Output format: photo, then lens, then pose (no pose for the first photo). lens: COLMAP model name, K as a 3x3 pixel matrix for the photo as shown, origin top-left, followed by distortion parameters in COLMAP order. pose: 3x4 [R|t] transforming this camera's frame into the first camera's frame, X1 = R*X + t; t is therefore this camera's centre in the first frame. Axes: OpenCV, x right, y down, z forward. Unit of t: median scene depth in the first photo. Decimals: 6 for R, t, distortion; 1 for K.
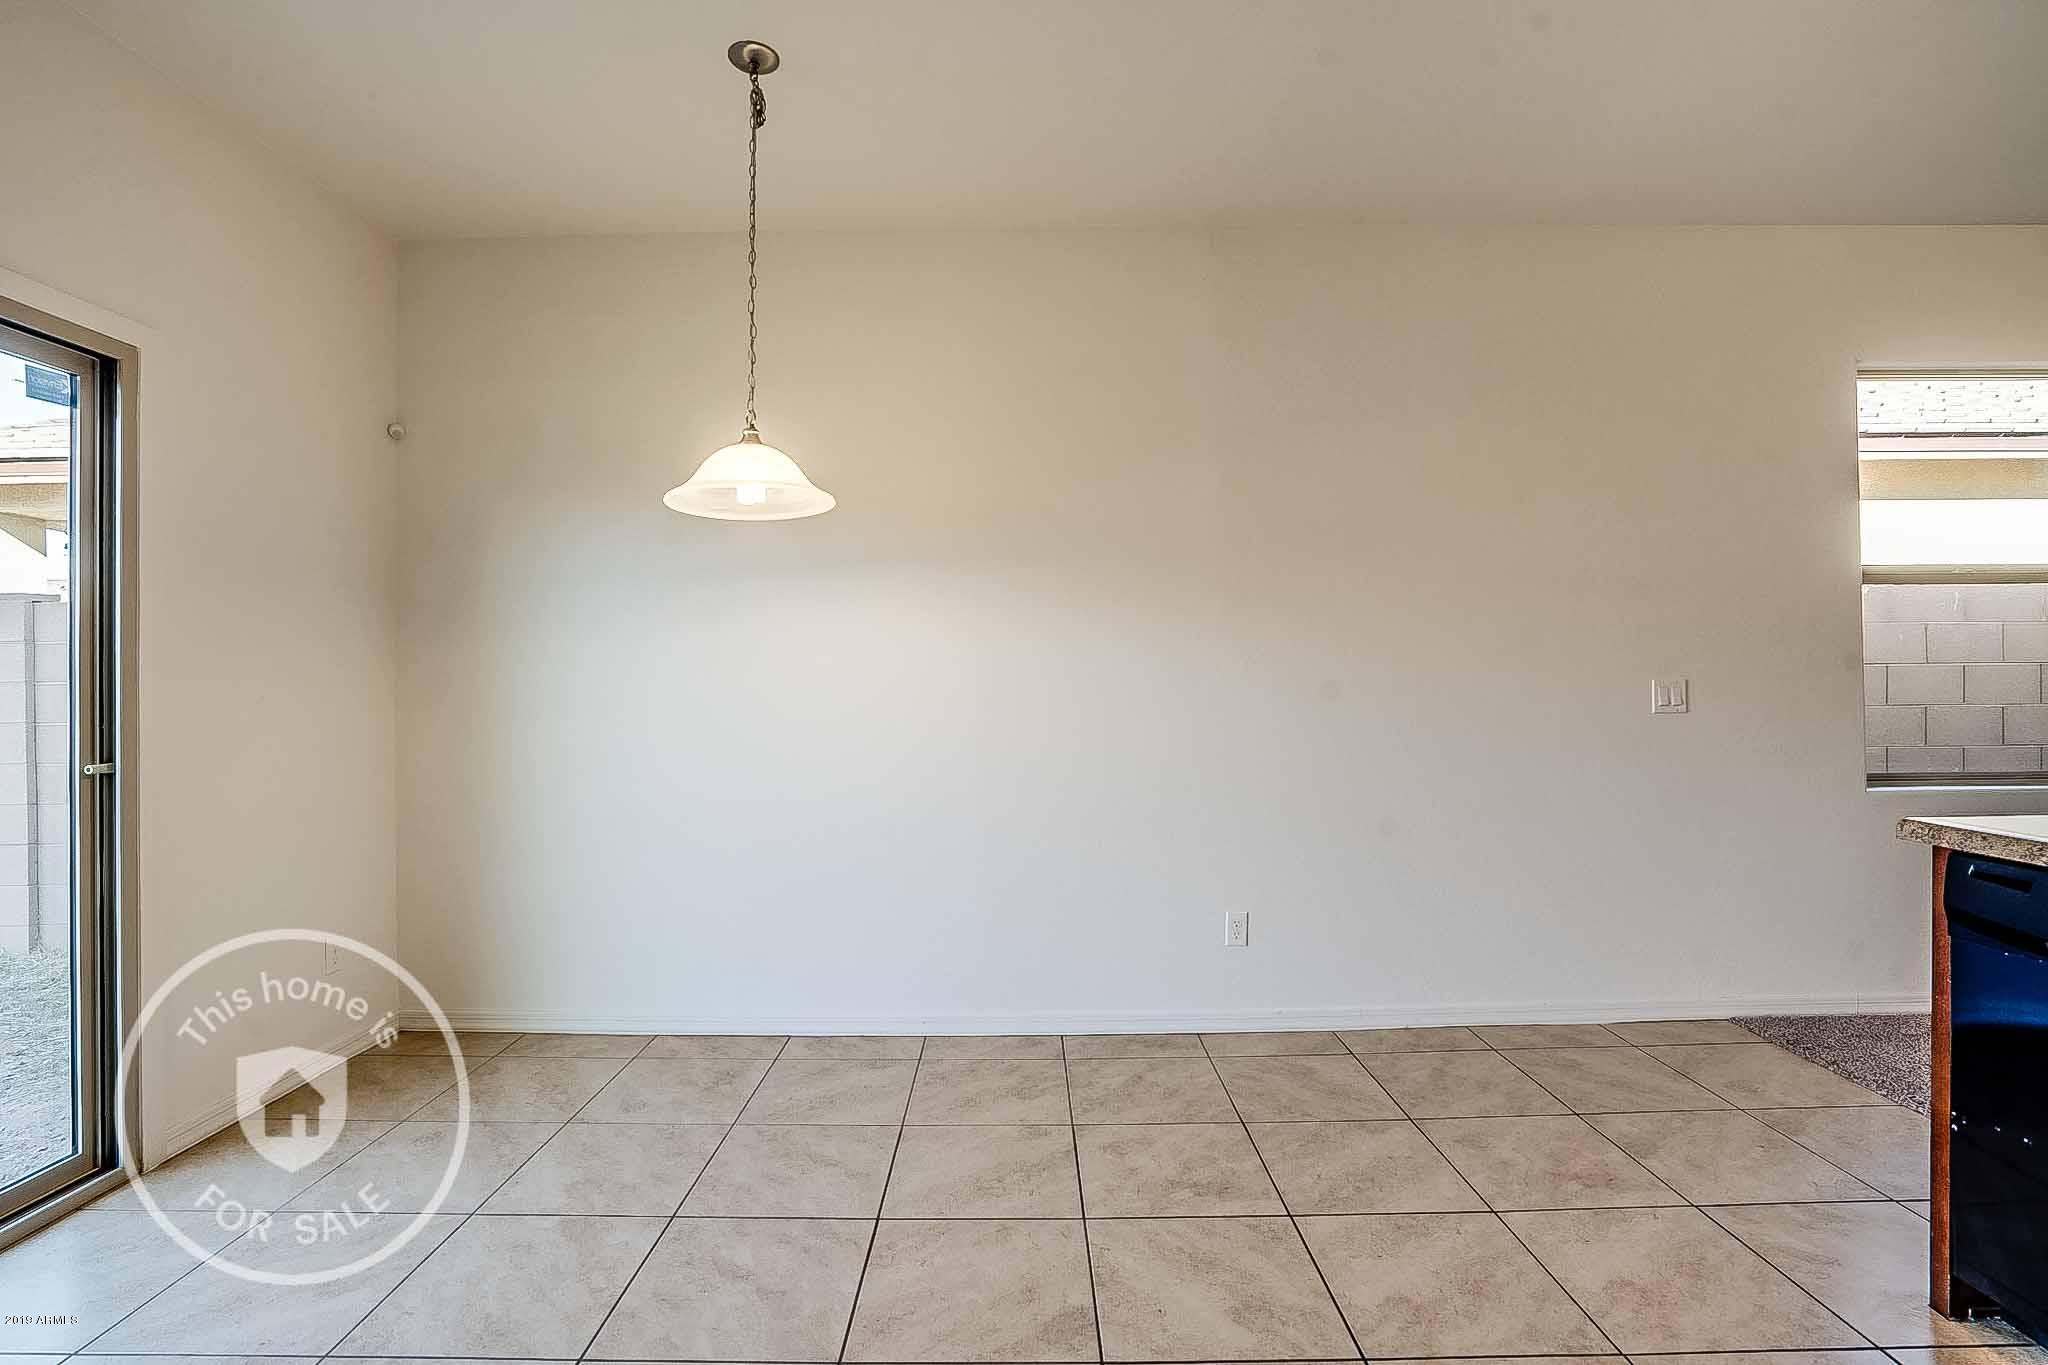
lens RADIAL K [[987.7, 0, 1009.6], [0, 987.7, 670.2], [0, 0, 1]] dist [-0.001759, 0.000102]
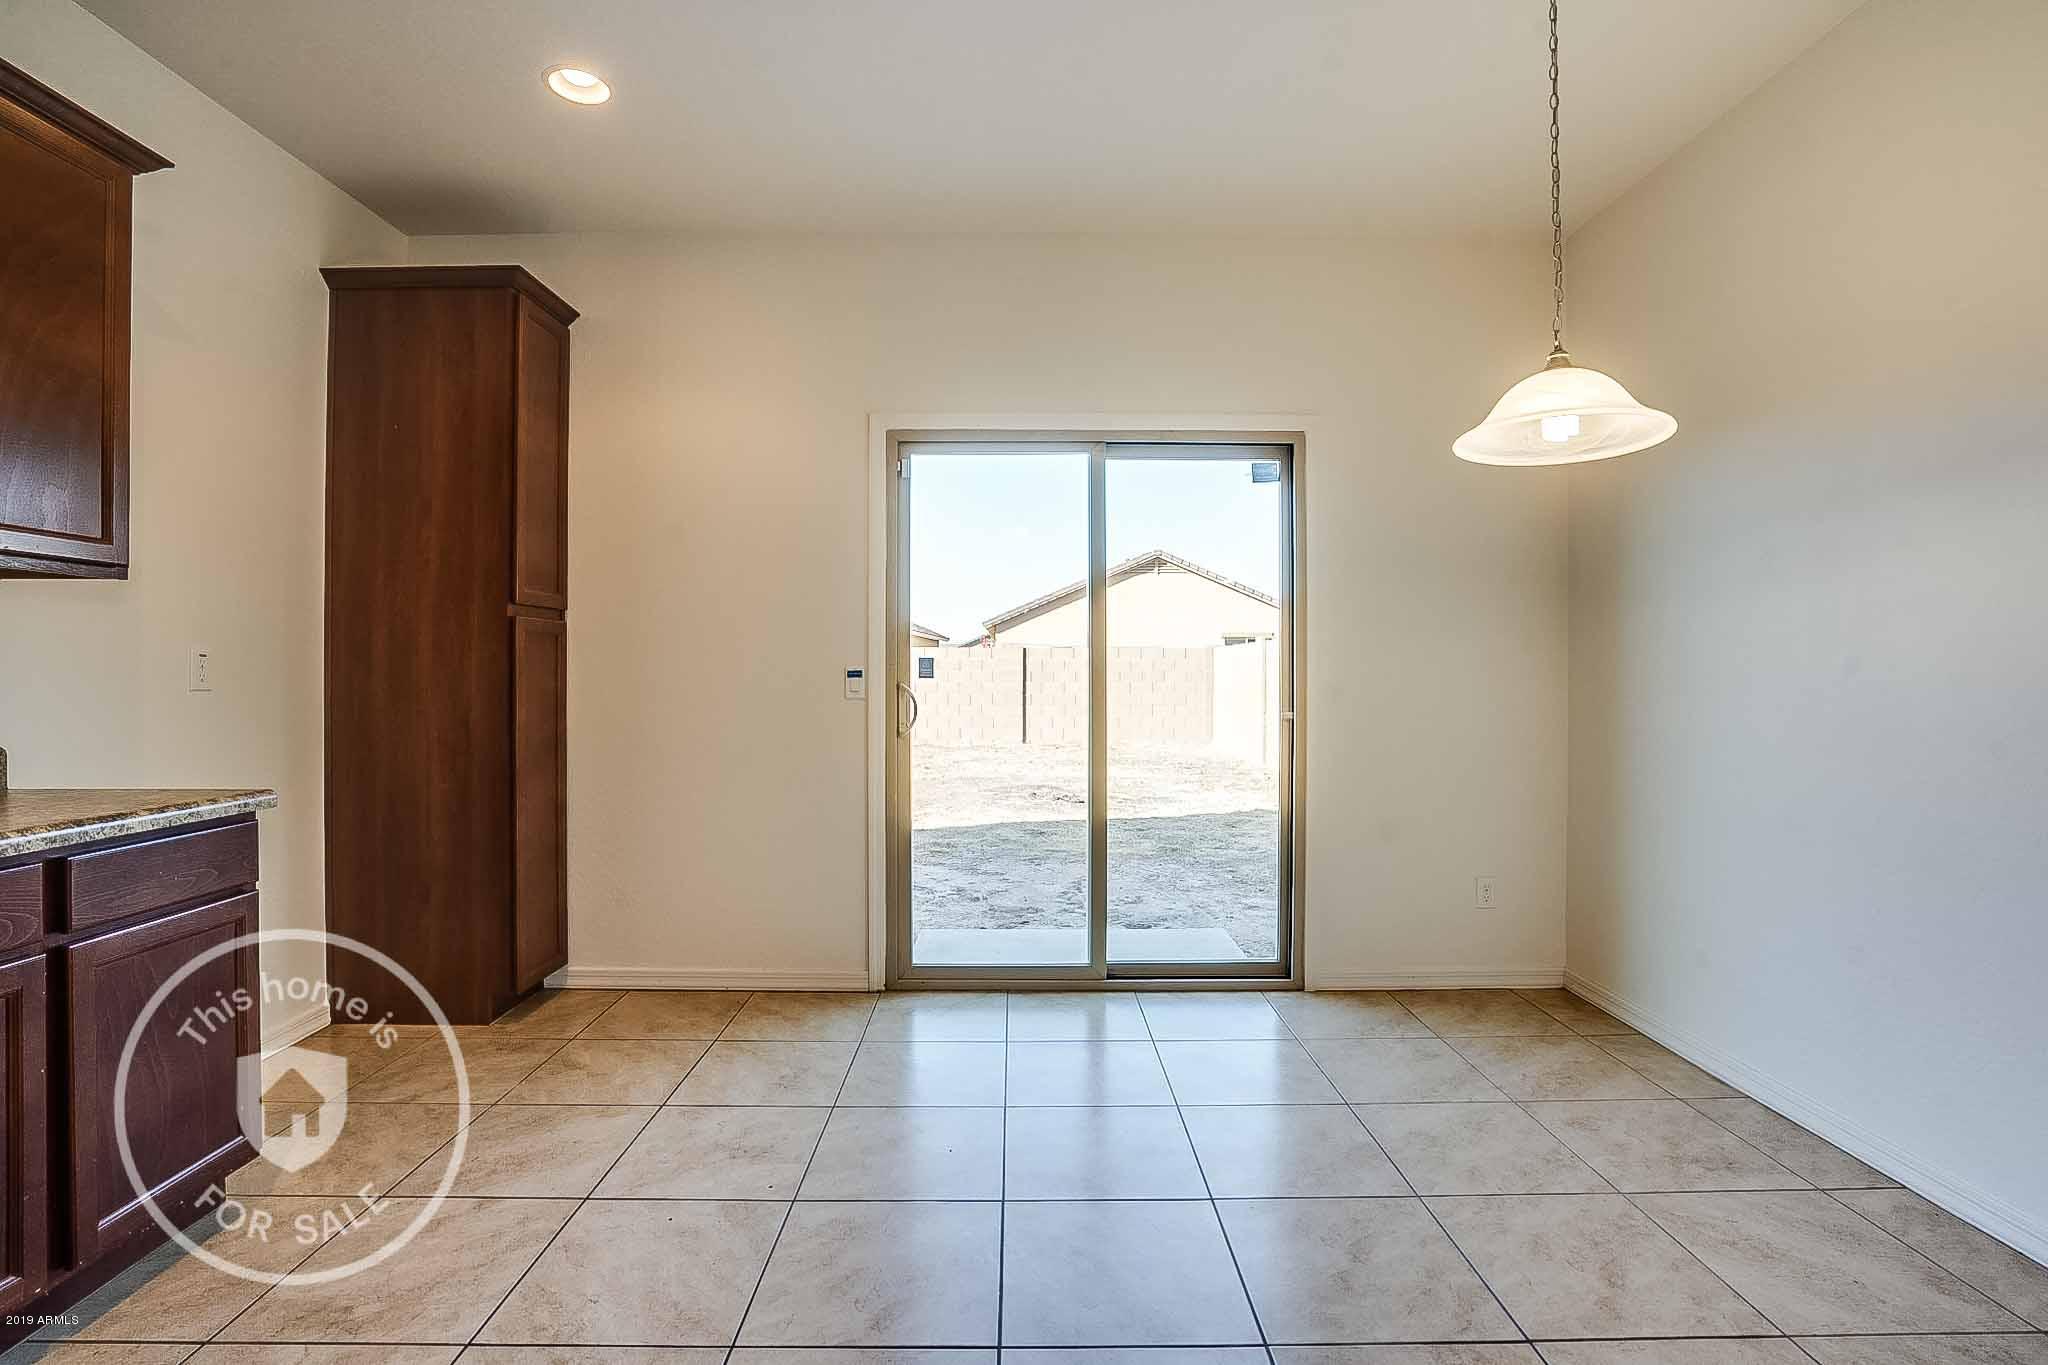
lens RADIAL K [[987.7, 0, 1009.6], [0, 987.7, 670.2], [0, 0, 1]] dist [-0.001759, 0.000102]
pose [[0.018642, 0.007045, -0.999801, 0.560364], [0.014730, 0.999865, 0.007320, 0.011605], [0.999718, -0.014863, 0.018536, 0.509626]]
